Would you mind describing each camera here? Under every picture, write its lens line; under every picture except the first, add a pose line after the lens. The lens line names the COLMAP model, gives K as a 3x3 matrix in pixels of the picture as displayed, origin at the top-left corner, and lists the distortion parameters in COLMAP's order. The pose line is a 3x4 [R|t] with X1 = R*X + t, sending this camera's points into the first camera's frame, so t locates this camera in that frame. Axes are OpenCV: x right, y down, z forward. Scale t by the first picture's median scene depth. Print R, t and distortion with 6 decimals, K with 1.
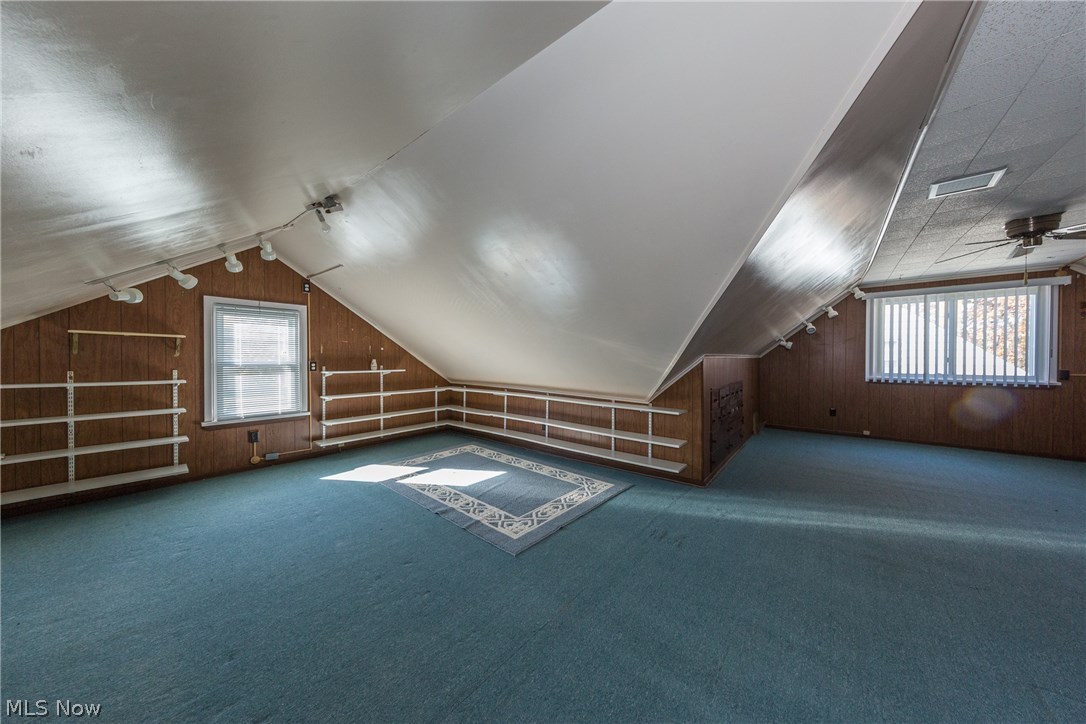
lens RADIAL K [[354.6, 0, 548.2], [0, 354.6, 362.7], [0, 0, 1]] dist [0.008352, -0.000098]
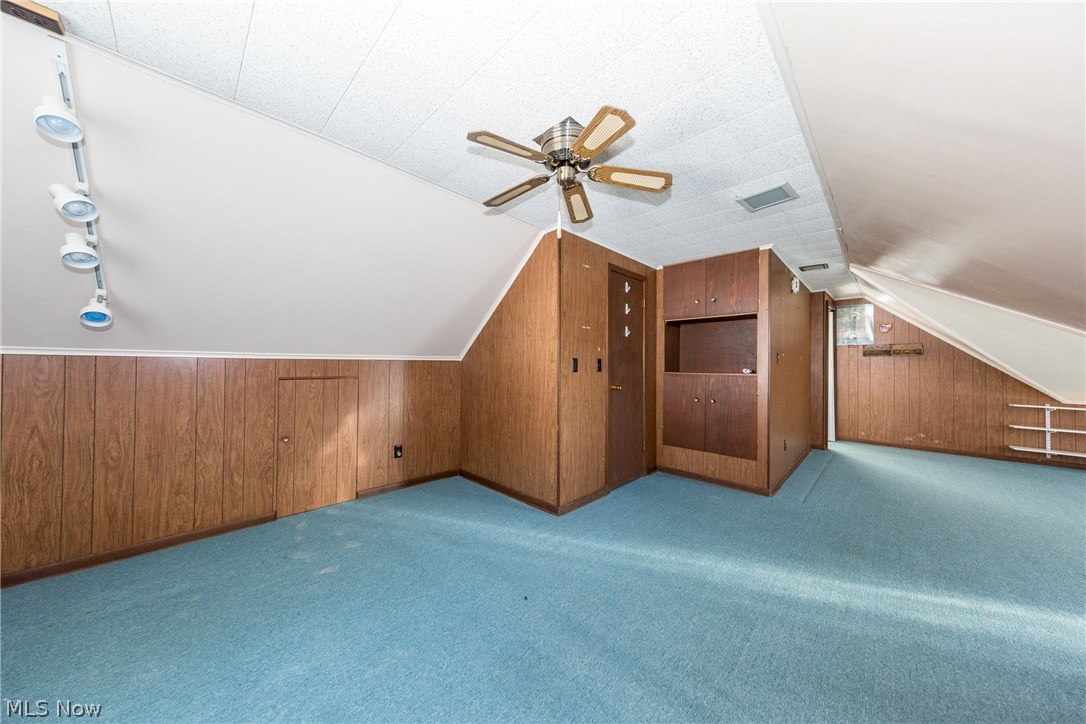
lens RADIAL K [[354.6, 0, 541.0], [0, 354.6, 363.2], [0, 0, 1]] dist [0.008352, -0.000098]
pose [[-0.995283, -0.008010, 0.096683, 1.194171], [-0.006929, 0.999910, 0.011515, -0.020117], [-0.096767, 0.010790, -0.995249, 1.468188]]
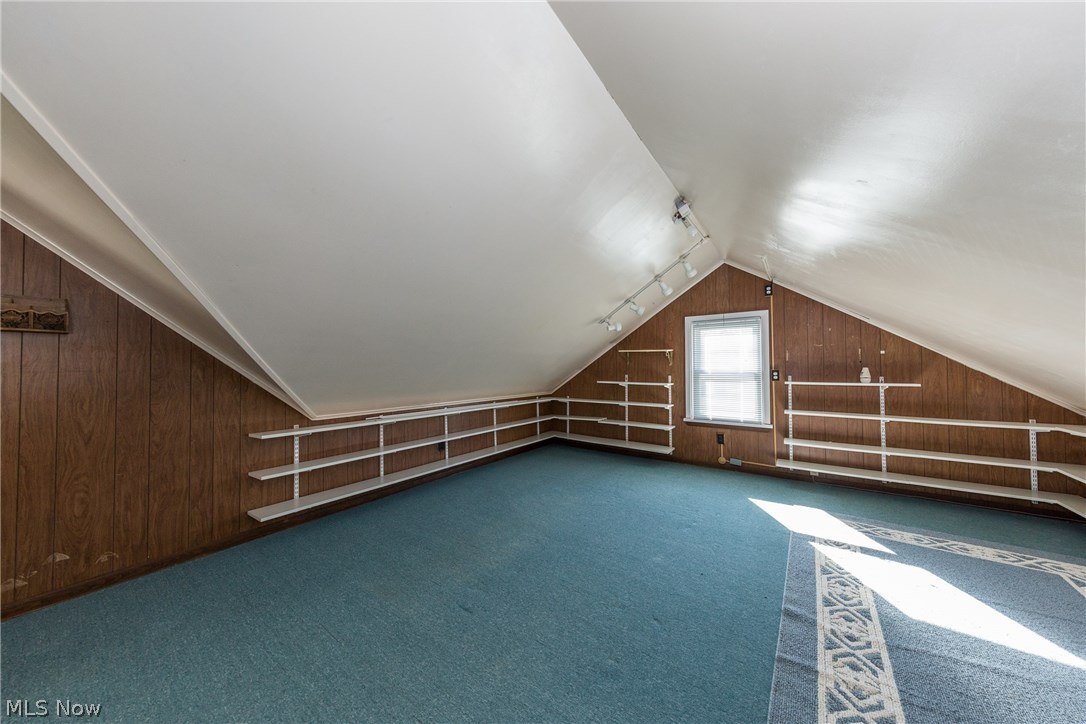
lens RADIAL K [[354.6, 0, 548.1], [0, 354.6, 359.9], [0, 0, 1]] dist [0.008352, -0.000098]
pose [[0.055064, -0.025843, -0.998148, 0.233045], [-0.010776, 0.999591, -0.026475, 0.001441], [0.998425, 0.012214, 0.054763, 0.408561]]
